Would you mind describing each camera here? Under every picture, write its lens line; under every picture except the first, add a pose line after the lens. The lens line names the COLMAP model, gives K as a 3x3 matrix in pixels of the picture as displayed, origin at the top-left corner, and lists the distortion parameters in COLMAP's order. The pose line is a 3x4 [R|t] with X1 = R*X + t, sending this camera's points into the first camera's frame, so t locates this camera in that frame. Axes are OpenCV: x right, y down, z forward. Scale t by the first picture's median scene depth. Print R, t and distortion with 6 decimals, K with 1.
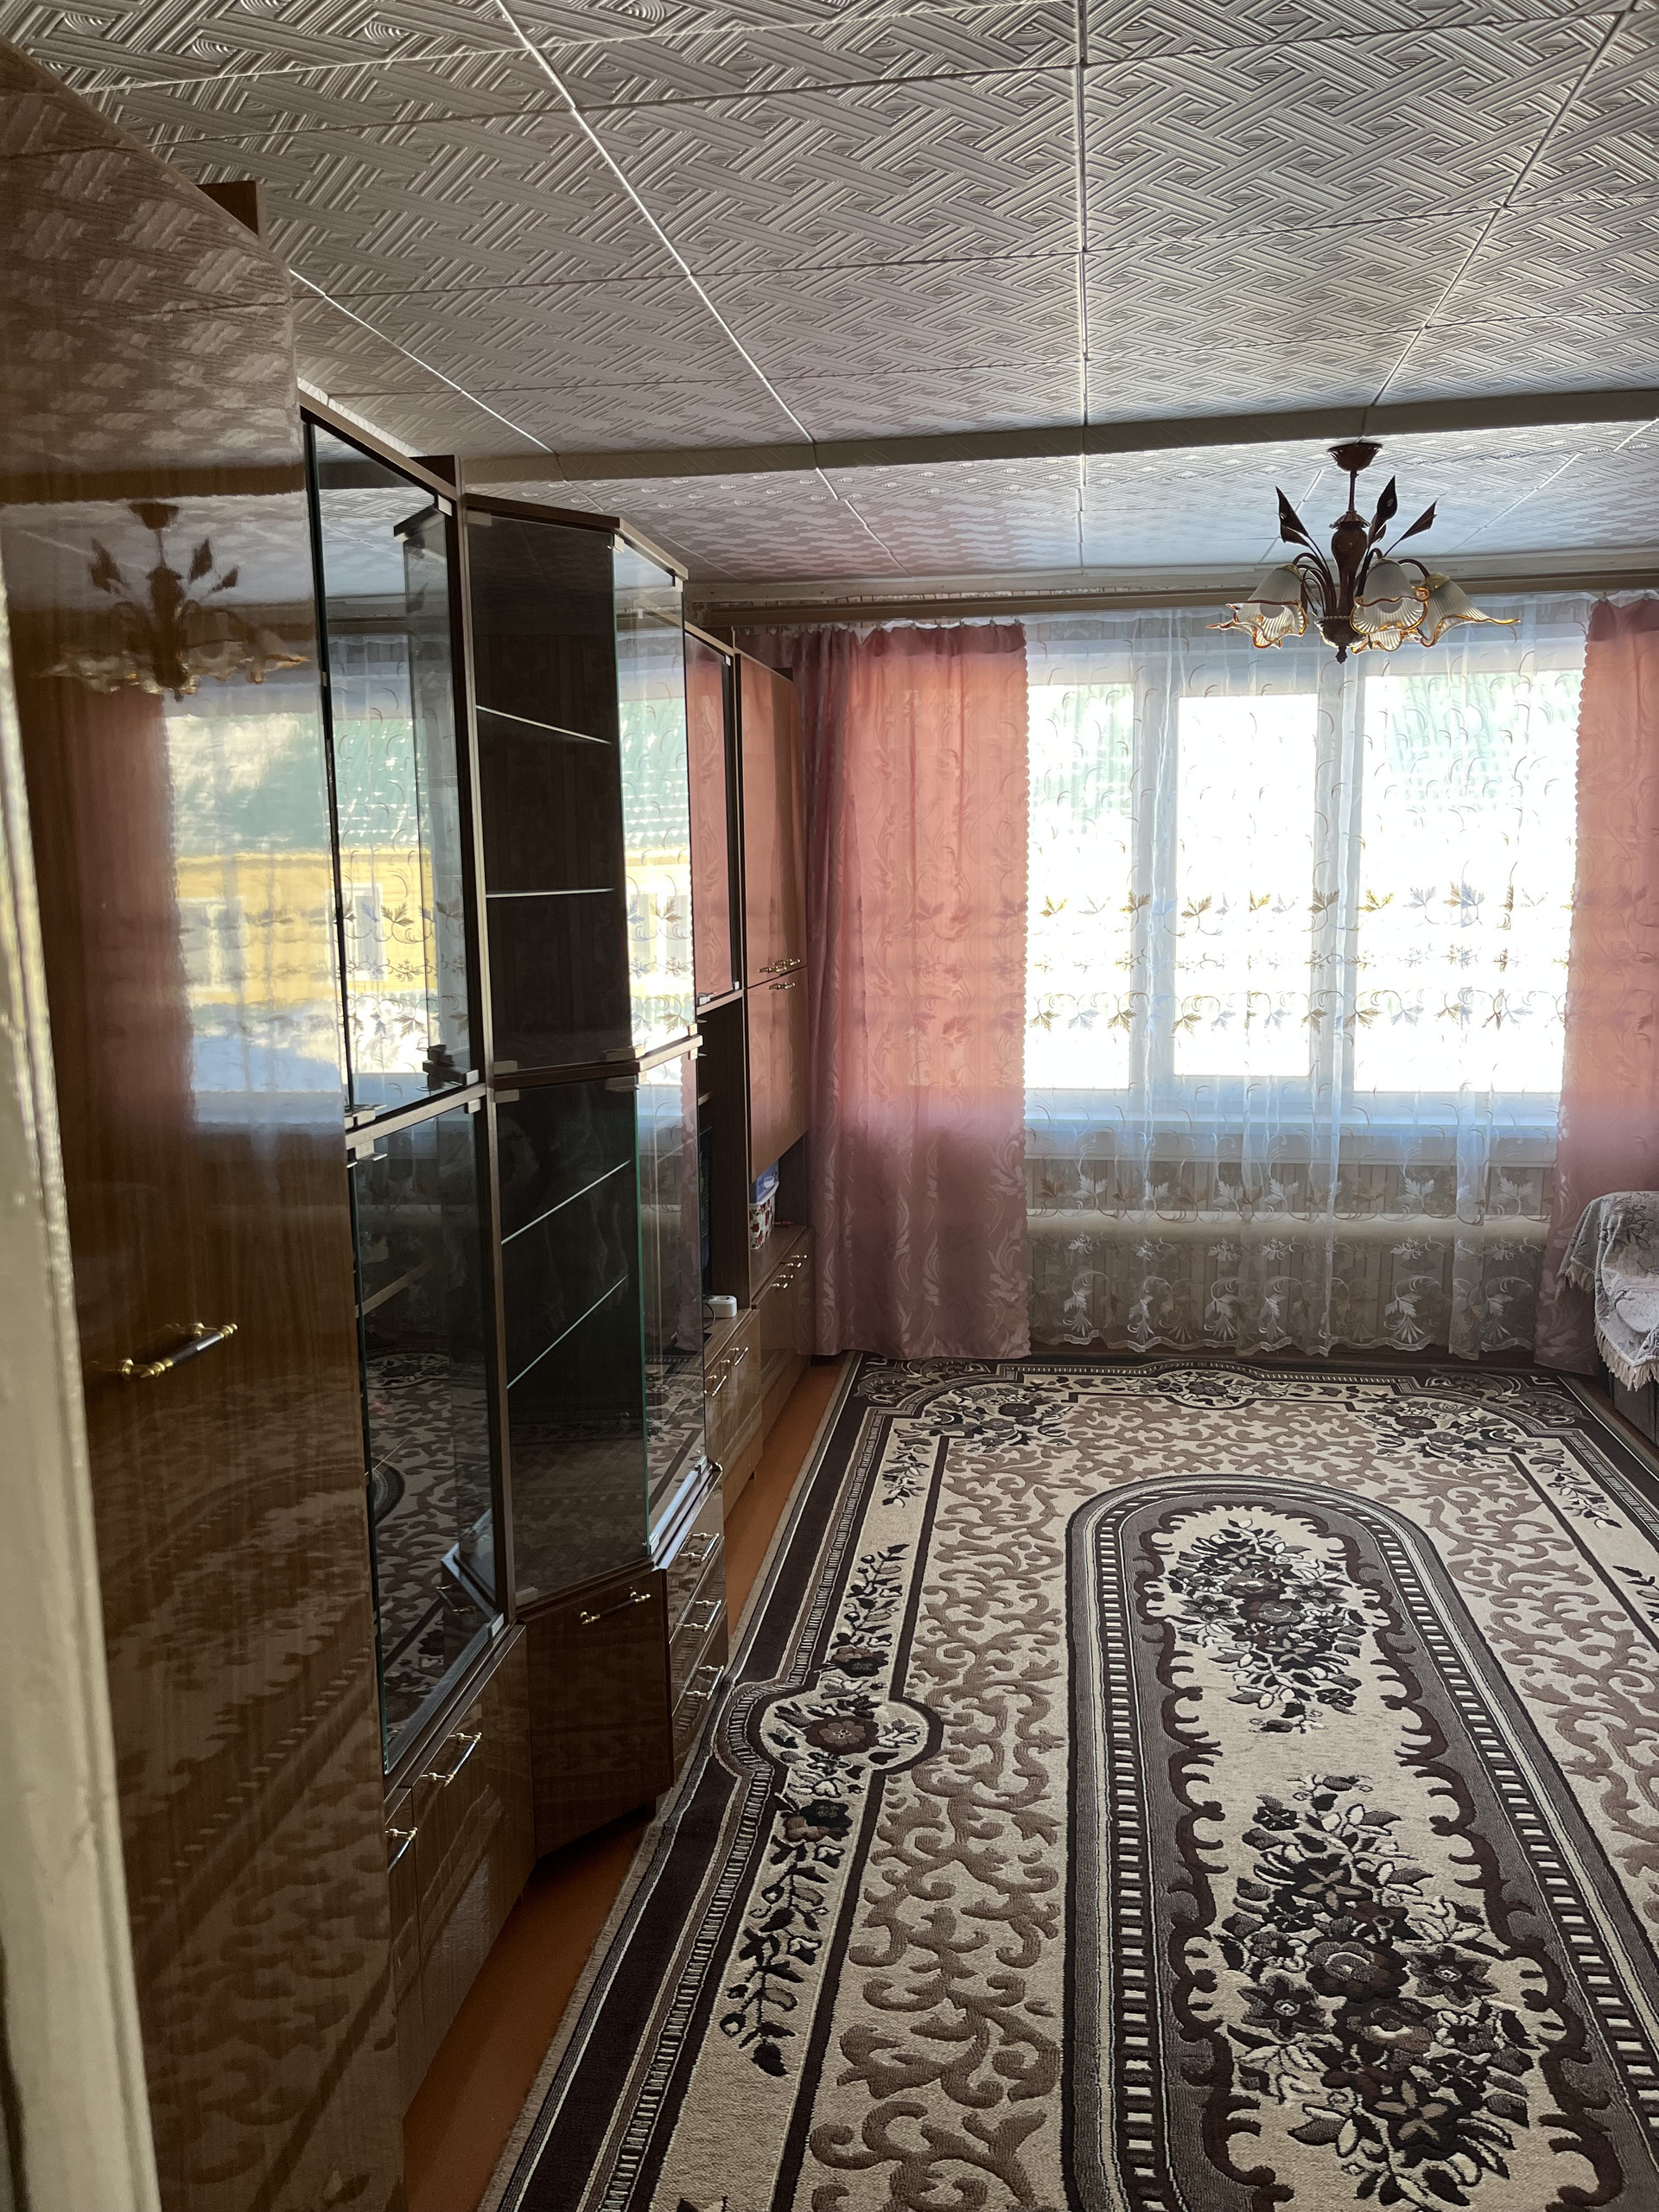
lens RADIAL K [[1681.8, 0, 835.7], [0, 1681.8, 1096.4], [0, 0, 1]] dist [0.060087, -0.072300]
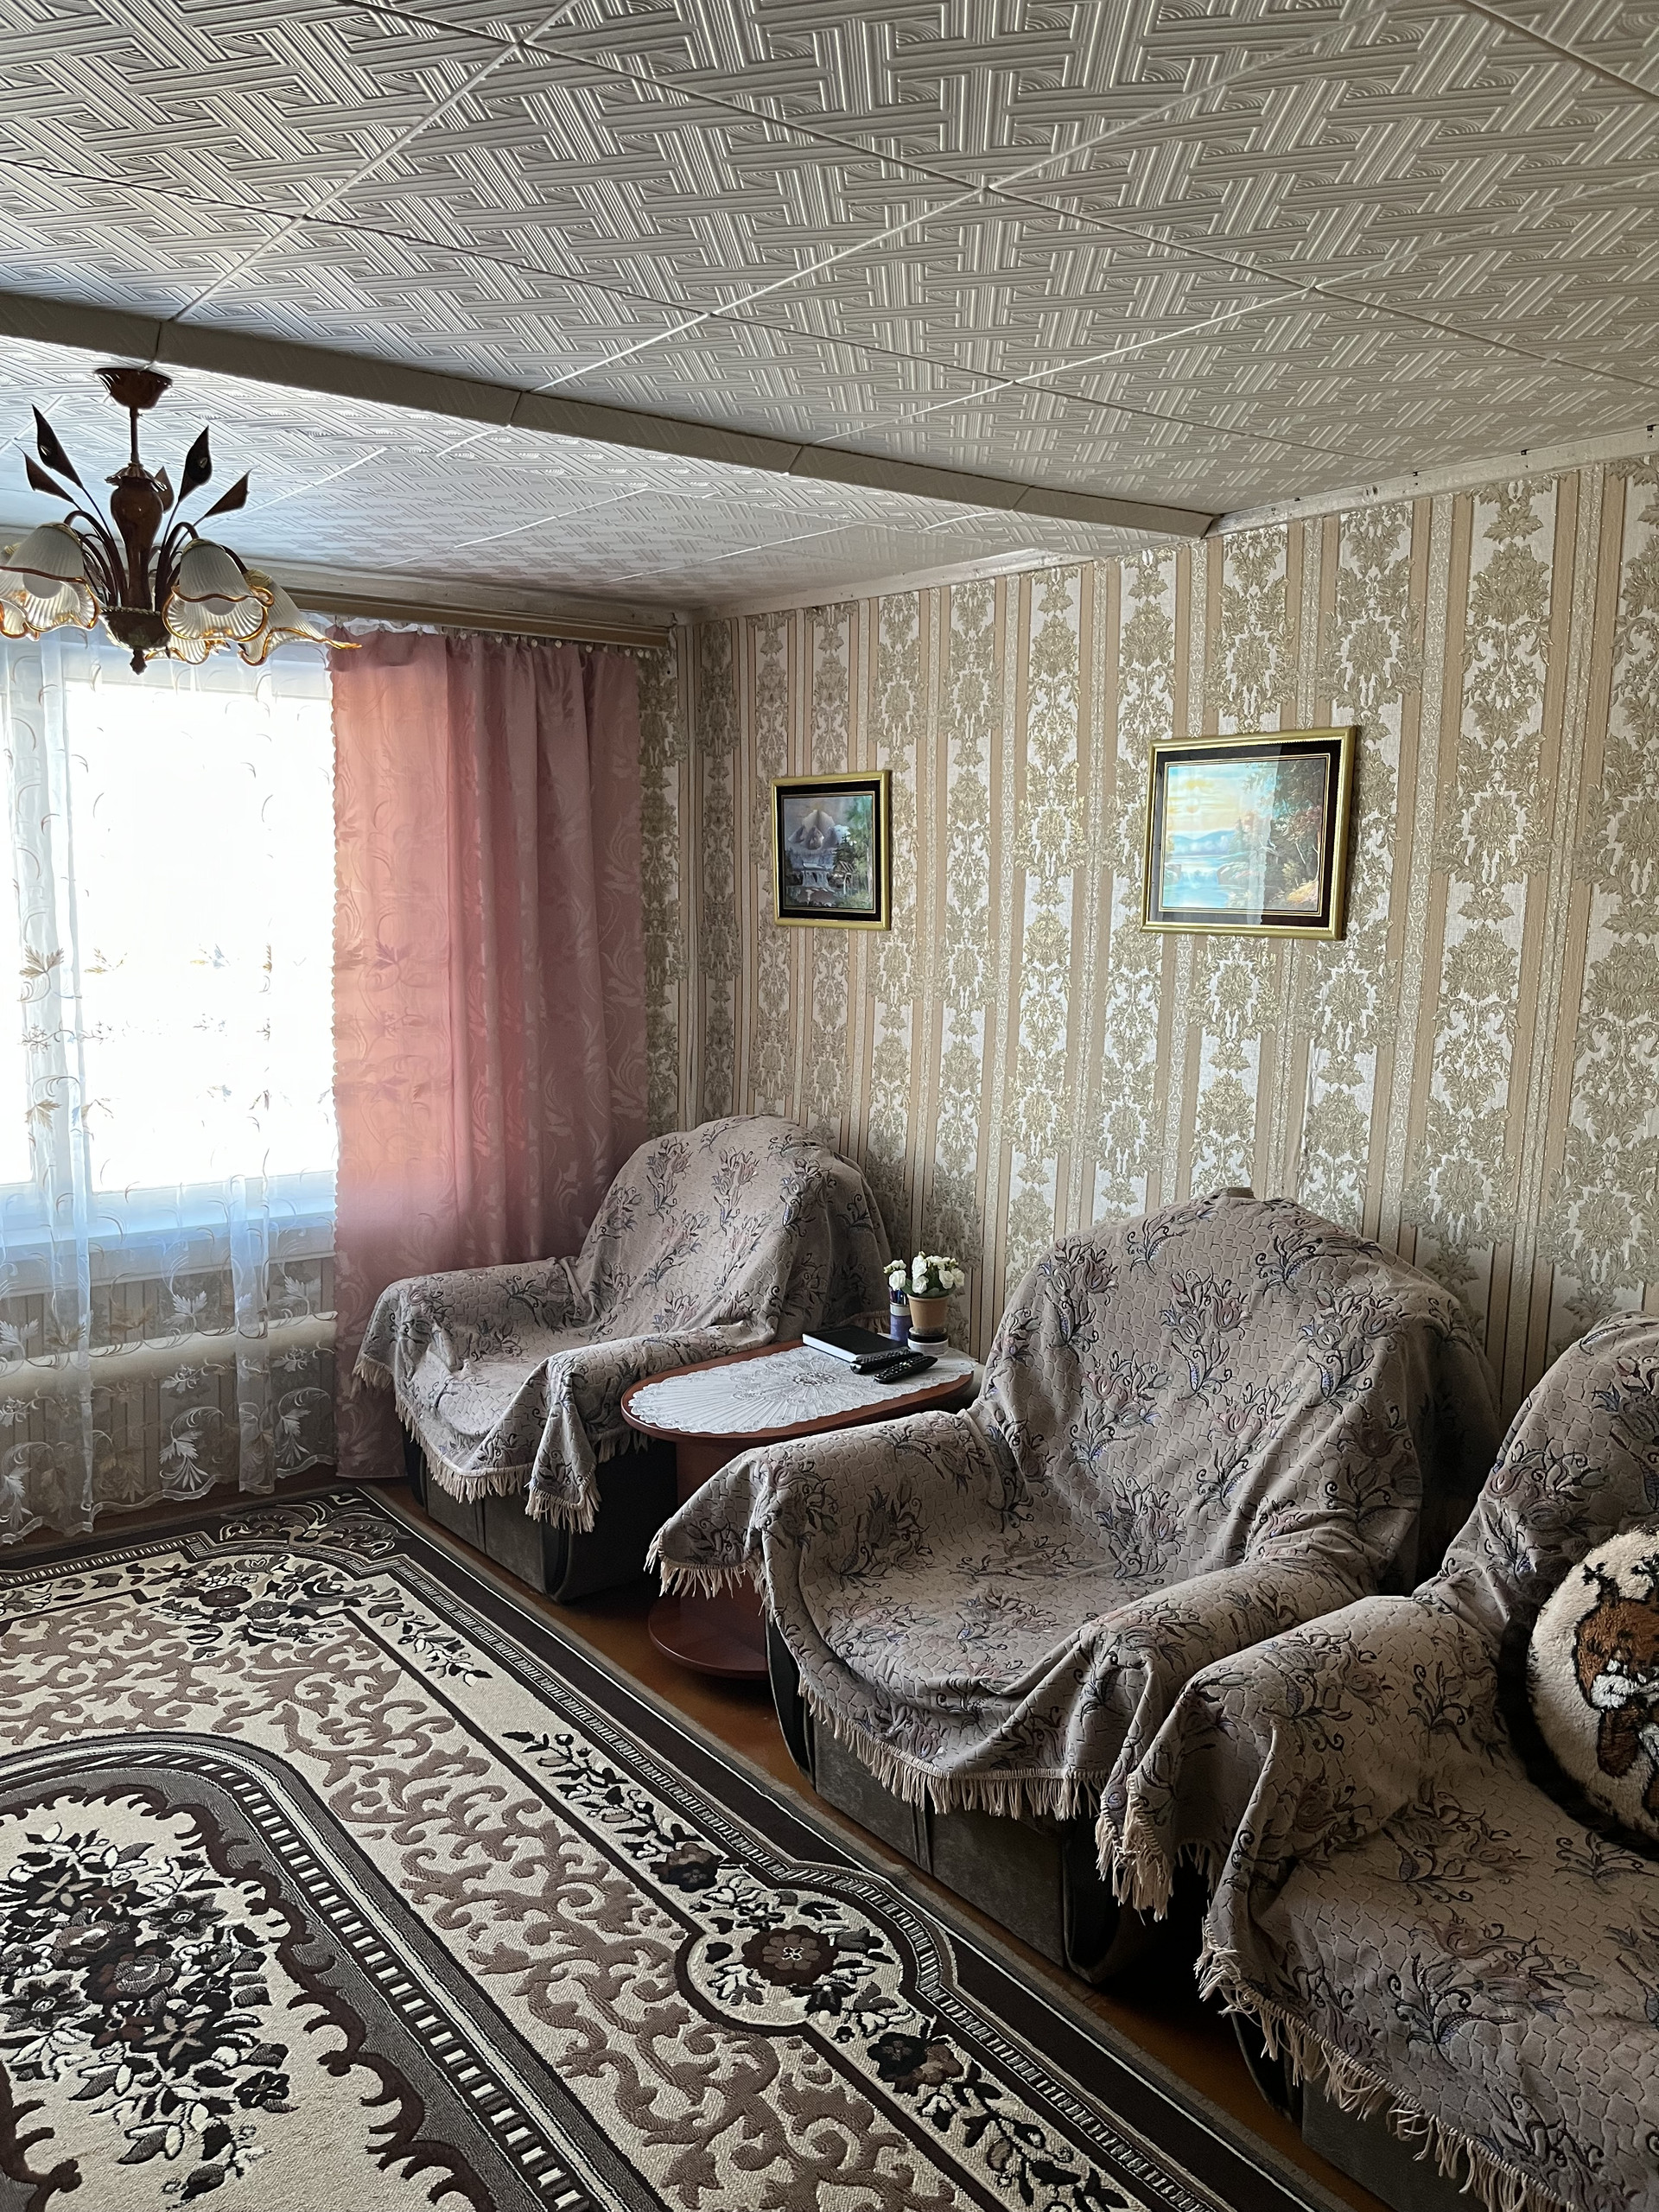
lens RADIAL K [[1629.1, 0, 806.0], [0, 1629.1, 1096.7], [0, 0, 1]] dist [0.076318, -0.109035]
pose [[0.701852, -0.078196, 0.708018, -0.010326], [0.073369, 0.996606, 0.037339, -0.070377], [-0.708535, 0.025740, 0.705207, 0.265236]]
